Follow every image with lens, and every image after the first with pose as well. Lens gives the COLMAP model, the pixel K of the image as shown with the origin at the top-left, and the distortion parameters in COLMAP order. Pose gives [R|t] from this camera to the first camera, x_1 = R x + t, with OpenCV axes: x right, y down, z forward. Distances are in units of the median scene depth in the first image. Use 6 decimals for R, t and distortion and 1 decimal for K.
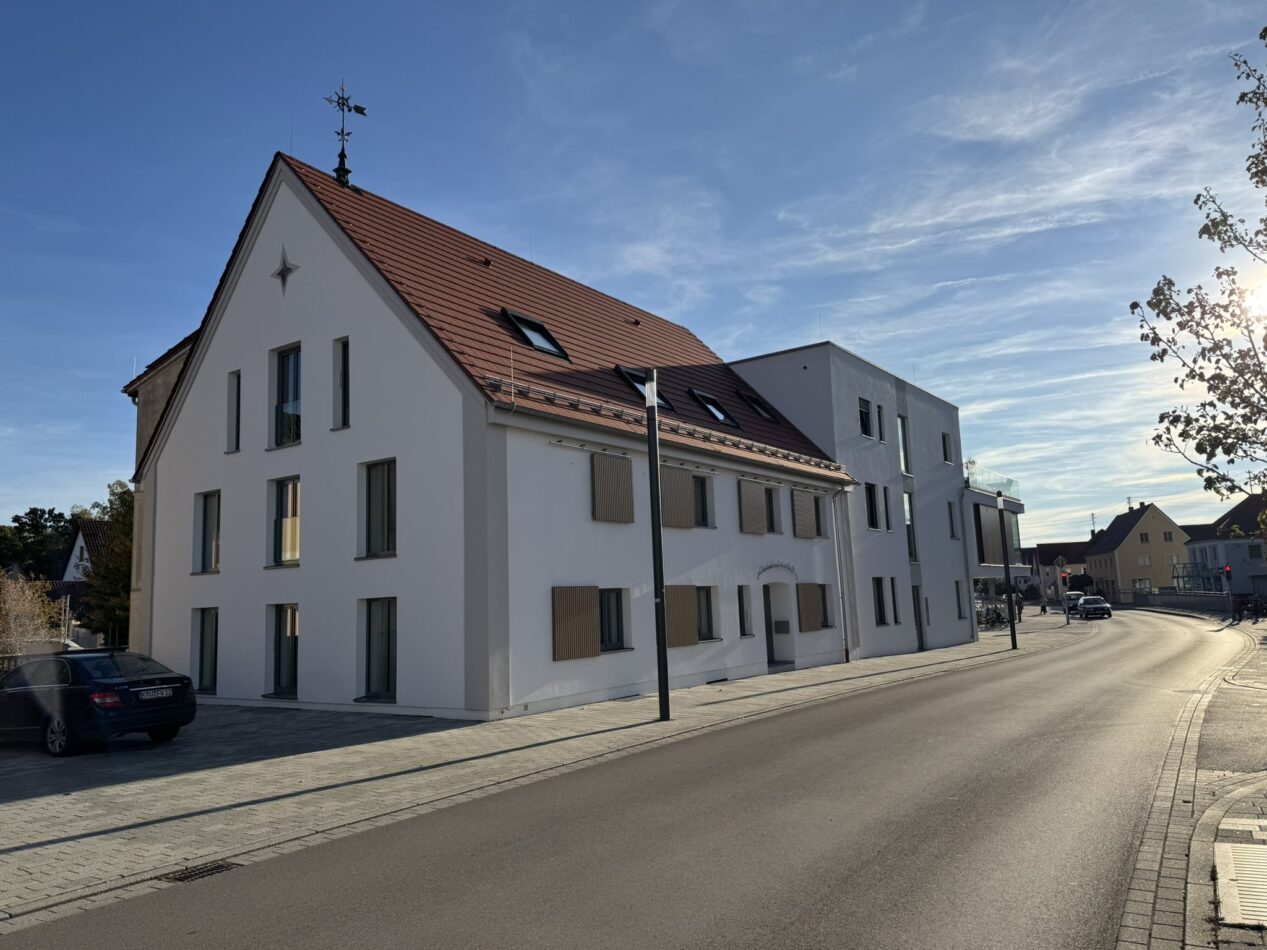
lens RADIAL K [[897.1, 0, 633.5], [0, 897.1, 475.0], [0, 0, 1]] dist [0.176681, 0.000454]
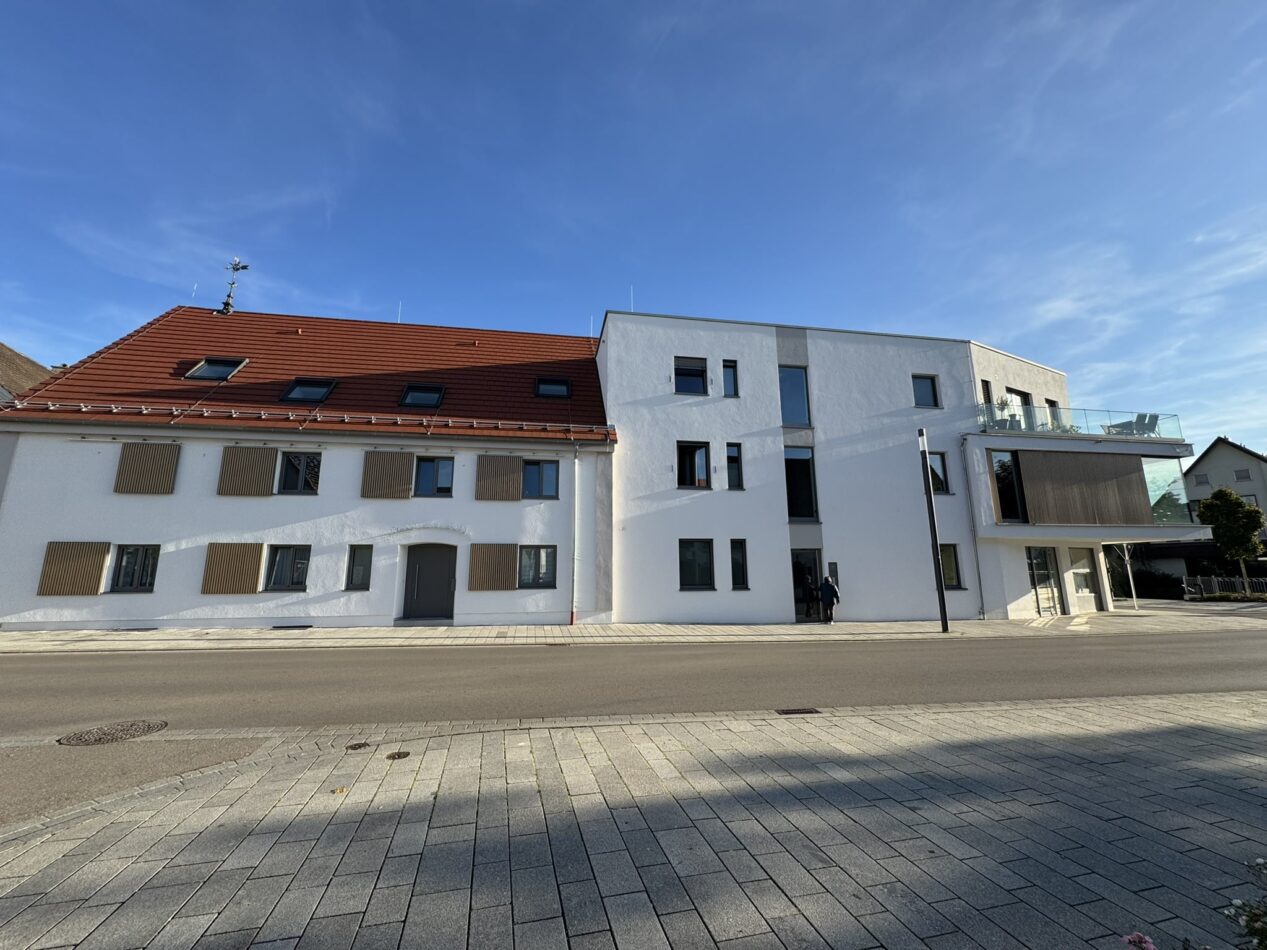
lens RADIAL K [[453.6, 0, 633.5], [0, 453.6, 475.0], [0, 0, 1]] dist [-0.000404, -0.002234]
pose [[0.697125, -0.086692, -0.711690, 0.531577], [0.072450, 0.996099, -0.050369, 0.061800], [0.713280, -0.016448, 0.700686, 0.588830]]
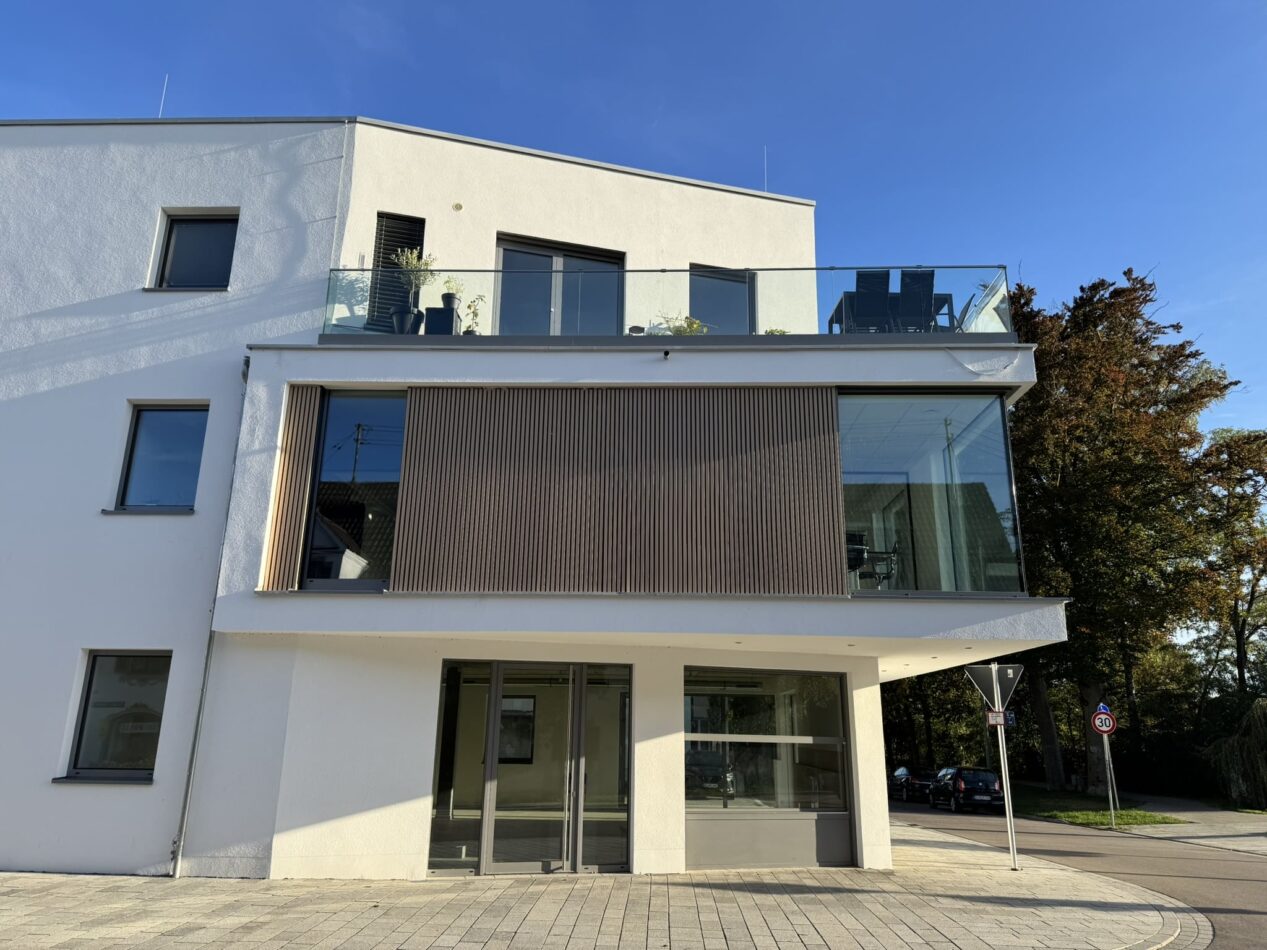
lens RADIAL K [[855.4, 0, 633.5], [0, 855.4, 475.0], [0, 0, 1]] dist [-0.001303, 0.001296]
pose [[0.564709, -0.187724, -0.803656, 0.792078], [0.087577, 0.981919, -0.167826, 0.140215], [0.820630, 0.024391, 0.570939, 1.130821]]
